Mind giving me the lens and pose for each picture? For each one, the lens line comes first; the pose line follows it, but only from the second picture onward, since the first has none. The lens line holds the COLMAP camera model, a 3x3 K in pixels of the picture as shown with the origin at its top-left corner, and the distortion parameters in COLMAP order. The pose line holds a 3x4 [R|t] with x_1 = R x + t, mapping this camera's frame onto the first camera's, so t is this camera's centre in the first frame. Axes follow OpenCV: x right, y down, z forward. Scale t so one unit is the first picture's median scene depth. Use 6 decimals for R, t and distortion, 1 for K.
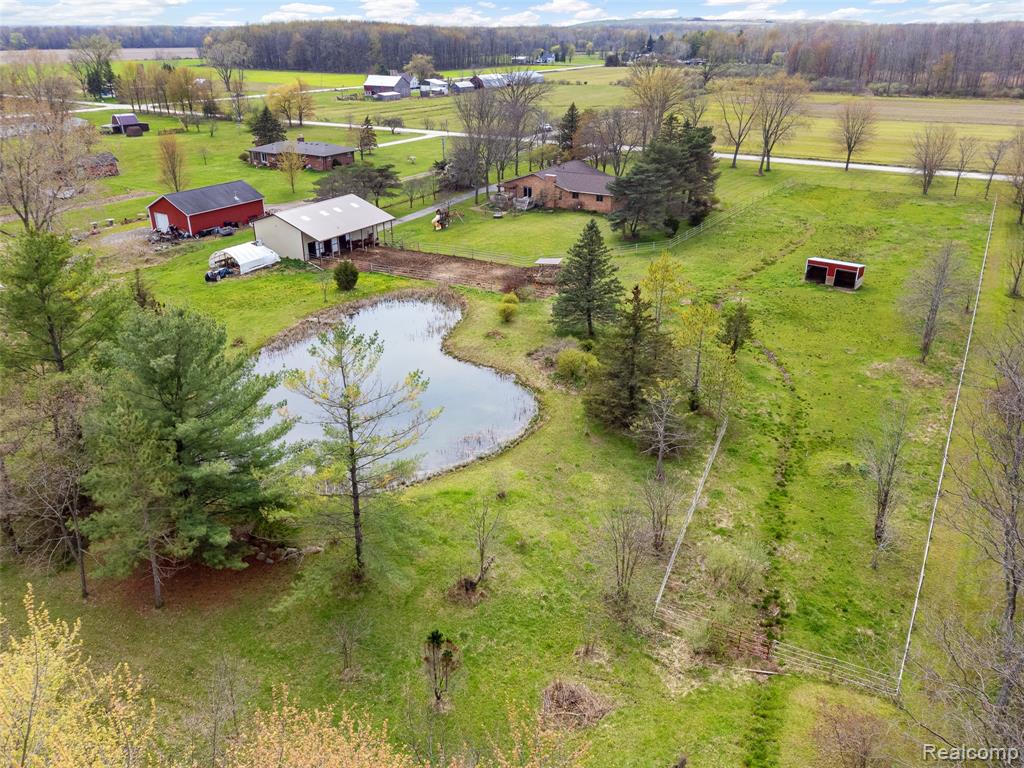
lens RADIAL K [[780.0, 0, 512.0], [0, 780.0, 384.0], [0, 0, 1]] dist [0.023877, 0.000372]
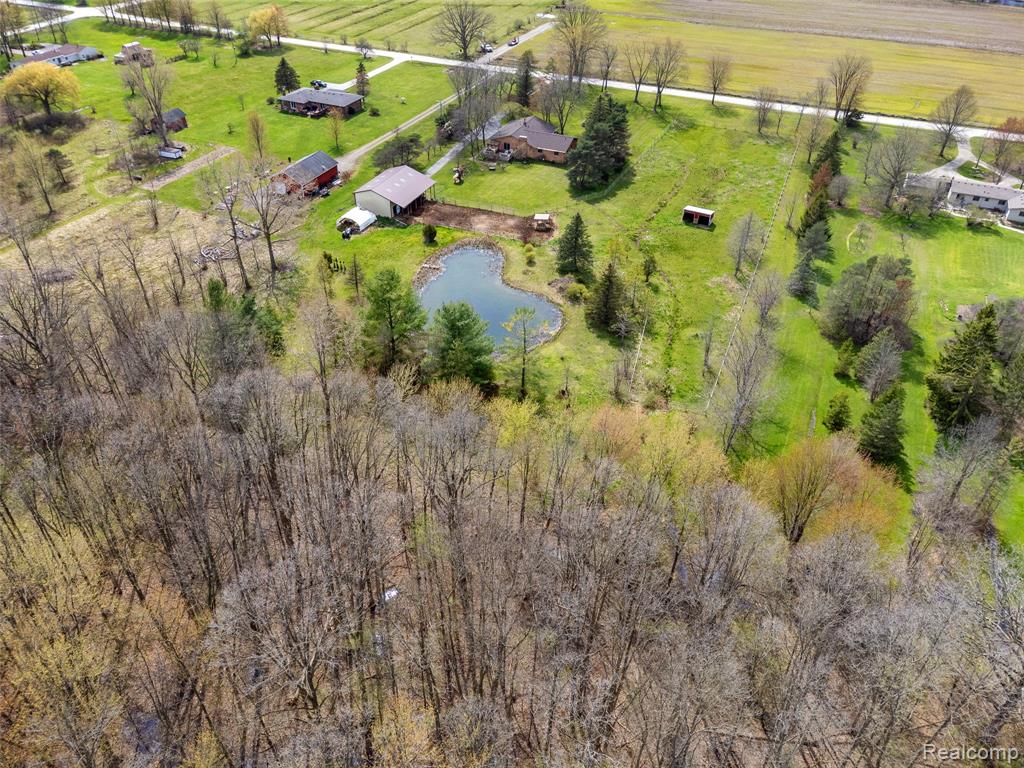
lens RADIAL K [[762.1, 0, 512.0], [0, 762.1, 384.0], [0, 0, 1]] dist [0.025416, -0.021188]
pose [[0.989782, -0.074800, 0.121394, -0.282969], [0.046829, 0.974658, 0.218742, -0.188171], [-0.134680, -0.210822, 0.968202, -0.806593]]
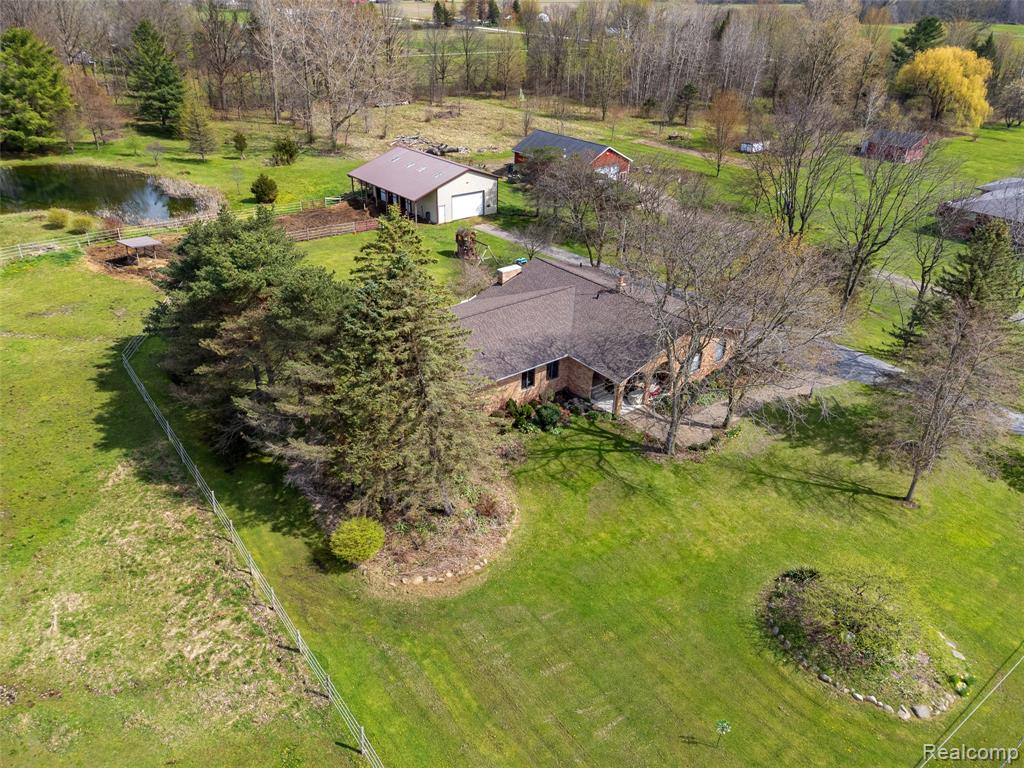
lens RADIAL K [[762.9, 0, 512.0], [0, 762.9, 384.0], [0, 0, 1]] dist [0.023027, -0.006277]
pose [[-0.344006, 0.437840, -0.830636, 0.694219], [-0.414317, 0.723071, 0.552729, -0.709305], [0.842616, 0.534289, -0.067336, 1.607860]]
